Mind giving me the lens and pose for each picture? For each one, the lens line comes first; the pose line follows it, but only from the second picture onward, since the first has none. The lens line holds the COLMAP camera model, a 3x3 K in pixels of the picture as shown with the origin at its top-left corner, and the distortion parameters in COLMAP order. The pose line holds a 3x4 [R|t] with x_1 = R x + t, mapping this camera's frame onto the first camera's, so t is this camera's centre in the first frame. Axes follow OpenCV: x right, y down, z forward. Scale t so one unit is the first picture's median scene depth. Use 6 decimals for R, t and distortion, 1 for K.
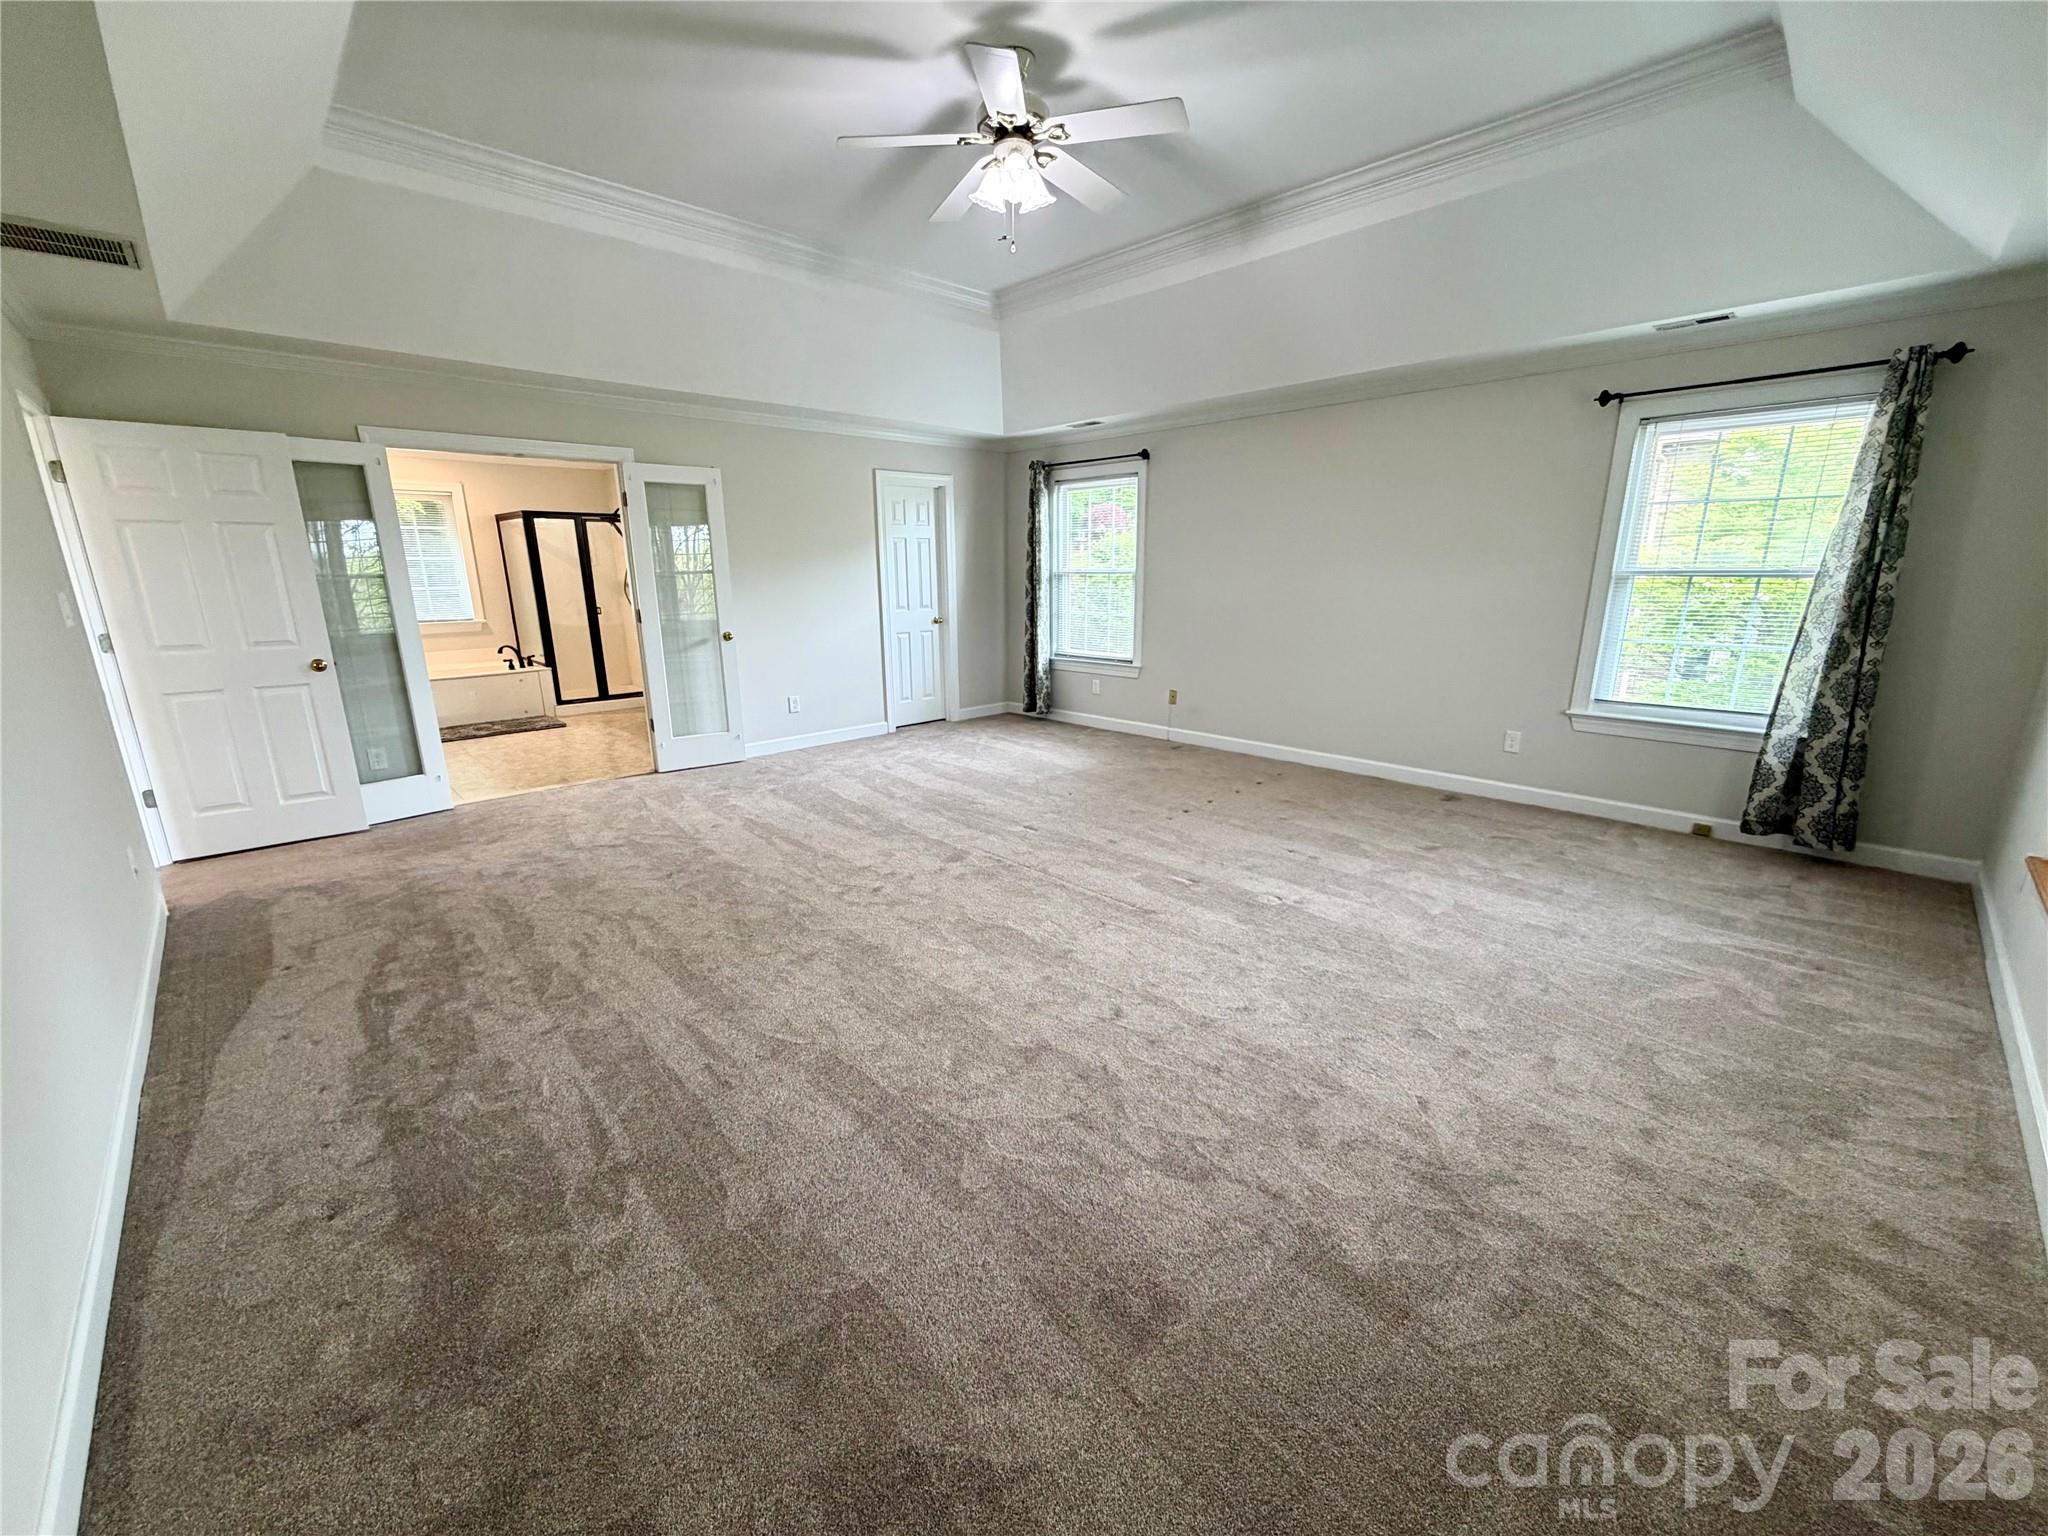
lens RADIAL K [[821.1, 0, 1019.5], [0, 821.1, 771.9], [0, 0, 1]] dist [0.000976, 0.000143]
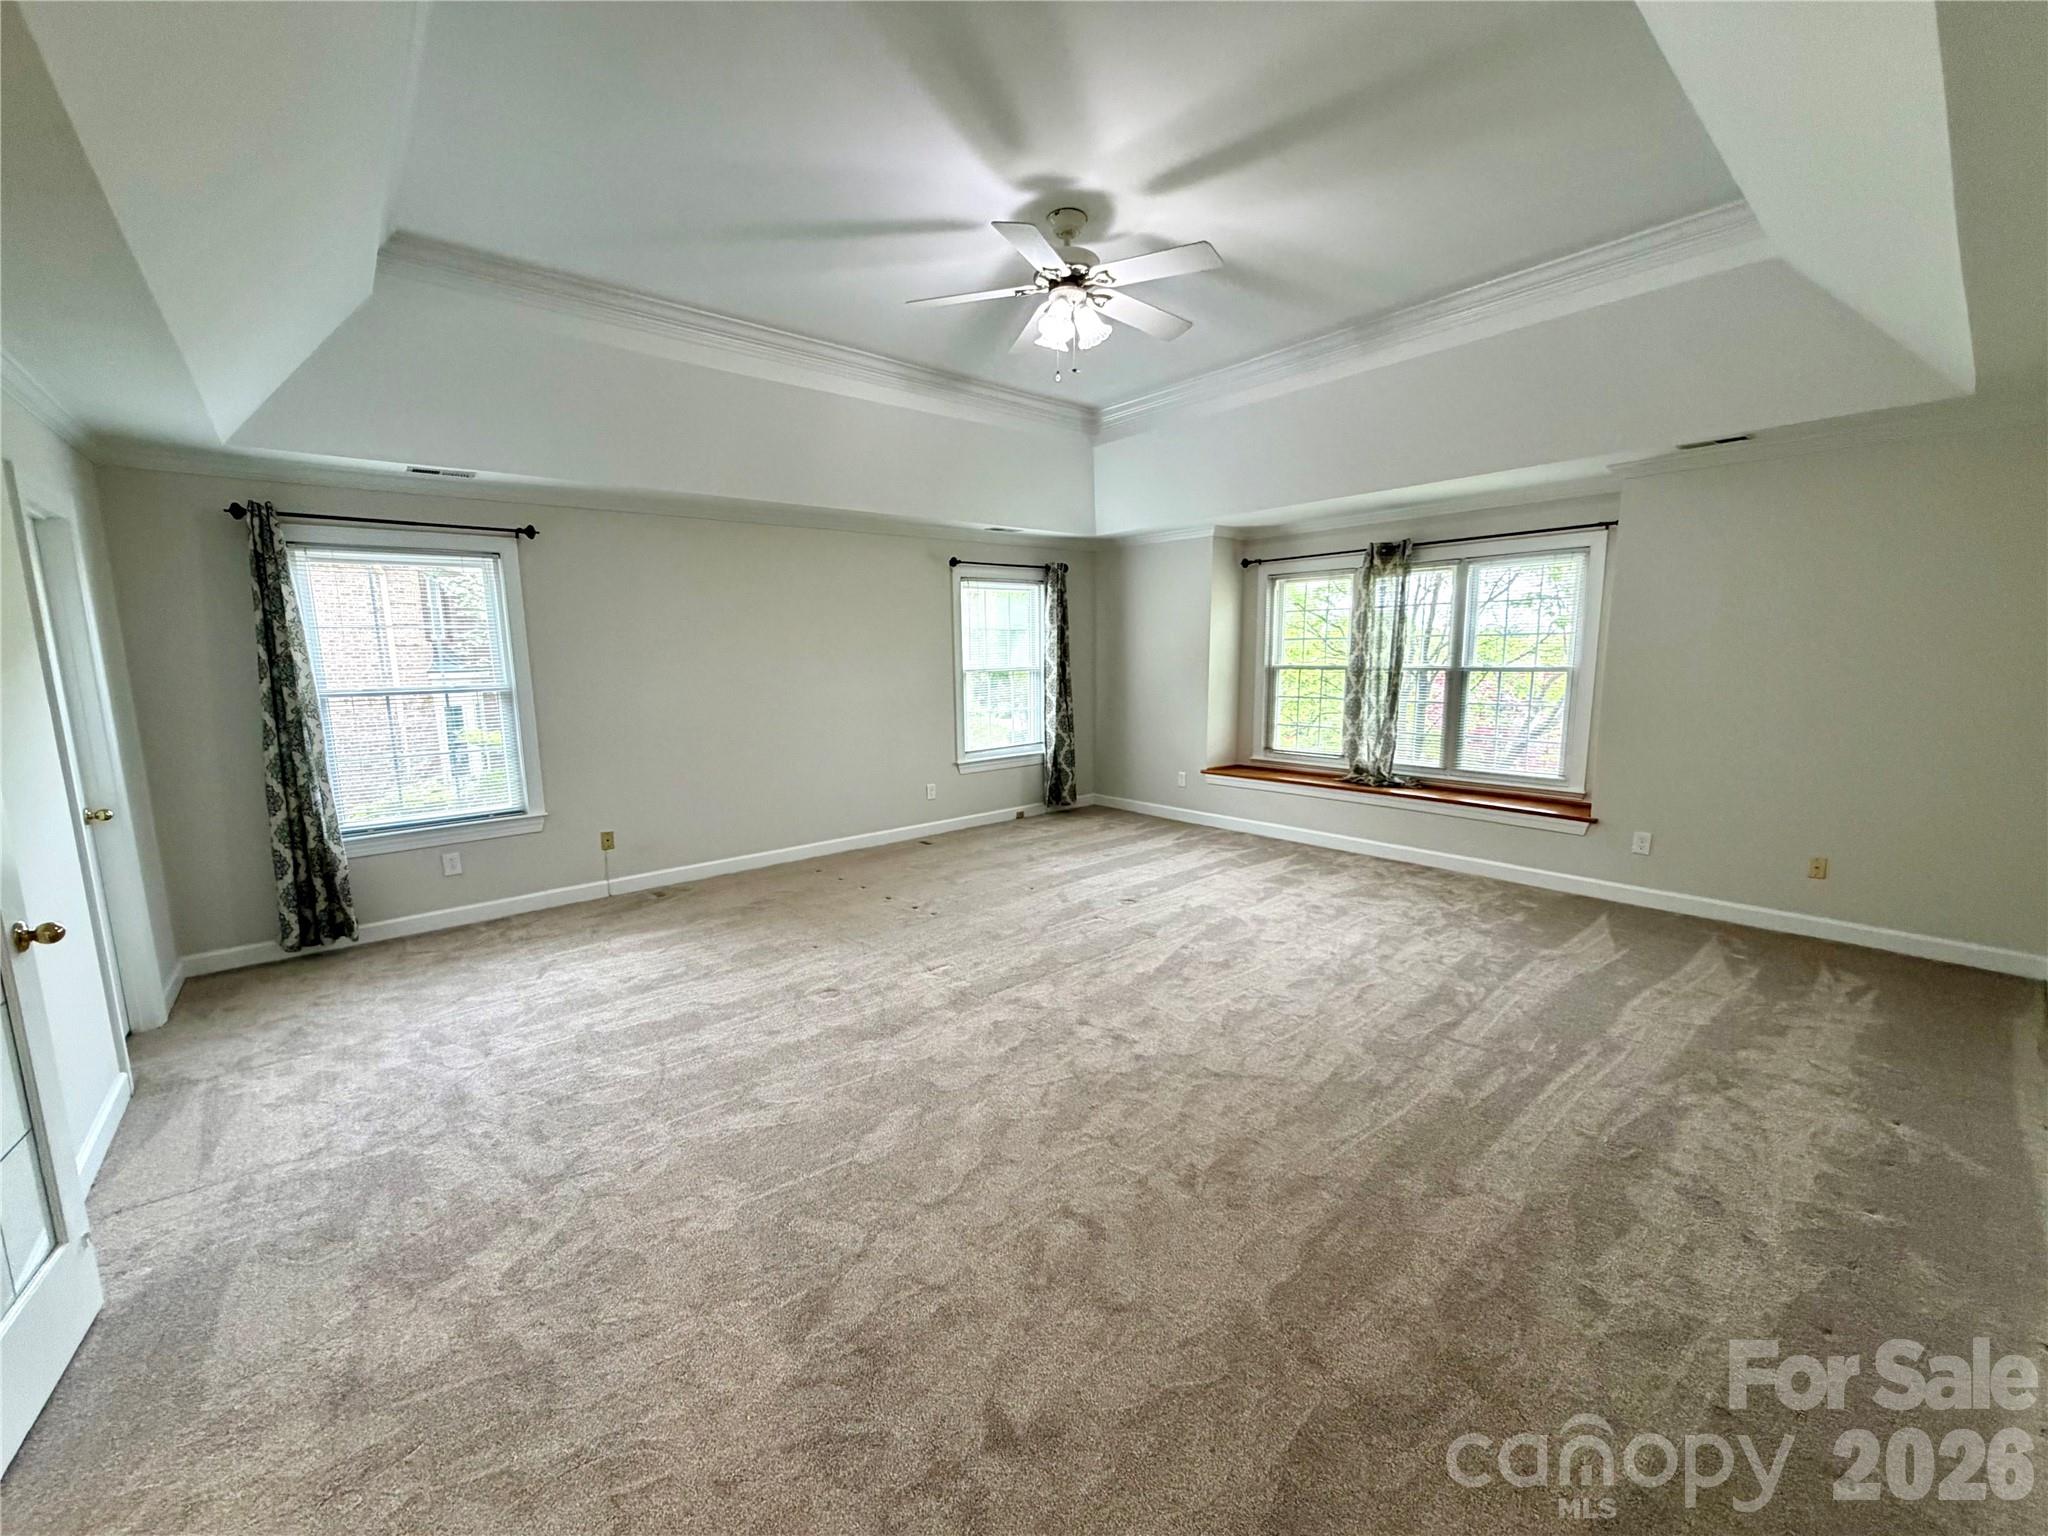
lens RADIAL K [[821.1, 0, 1019.5], [0, 821.1, 771.9], [0, 0, 1]] dist [0.000976, 0.000143]
pose [[0.056859, -0.141294, 0.988333, -0.722072], [0.263539, 0.956948, 0.121646, -0.188969], [-0.962972, 0.253547, 0.091648, 0.690347]]
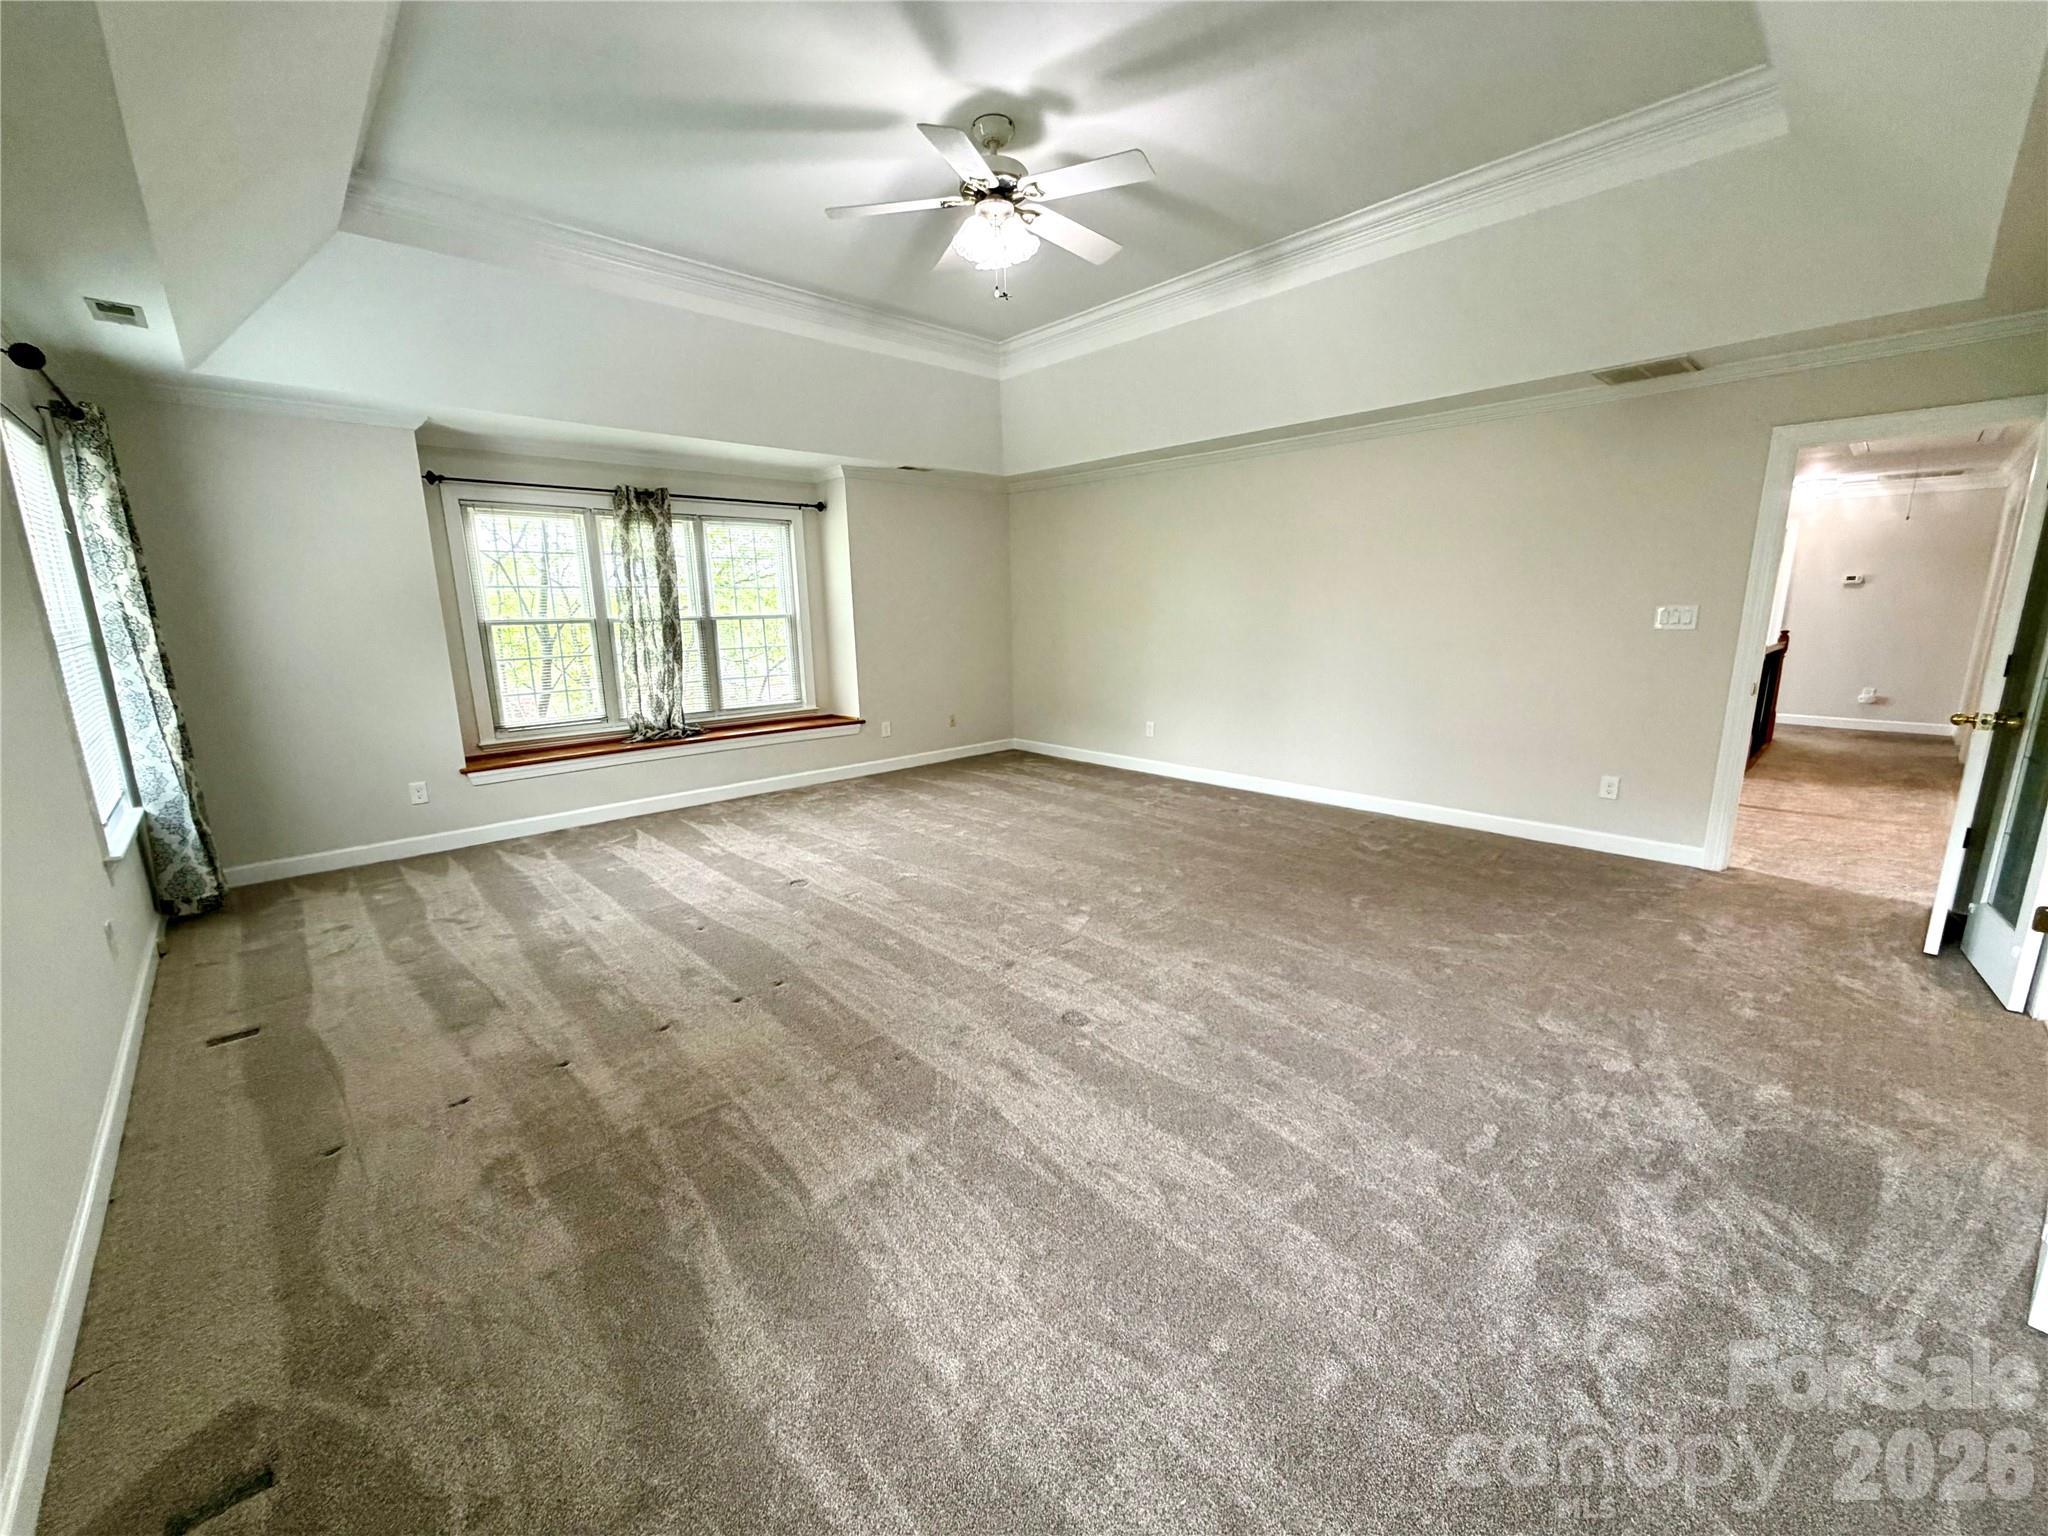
lens RADIAL K [[811.2, 0, 1007.7], [0, 811.2, 775.3], [0, 0, 1]] dist [-0.003246, -0.000317]
pose [[-0.999709, 0.018067, 0.015998, -0.012282], [0.023289, 0.895962, 0.443521, -0.347883], [-0.006320, 0.443764, -0.896121, 1.376297]]
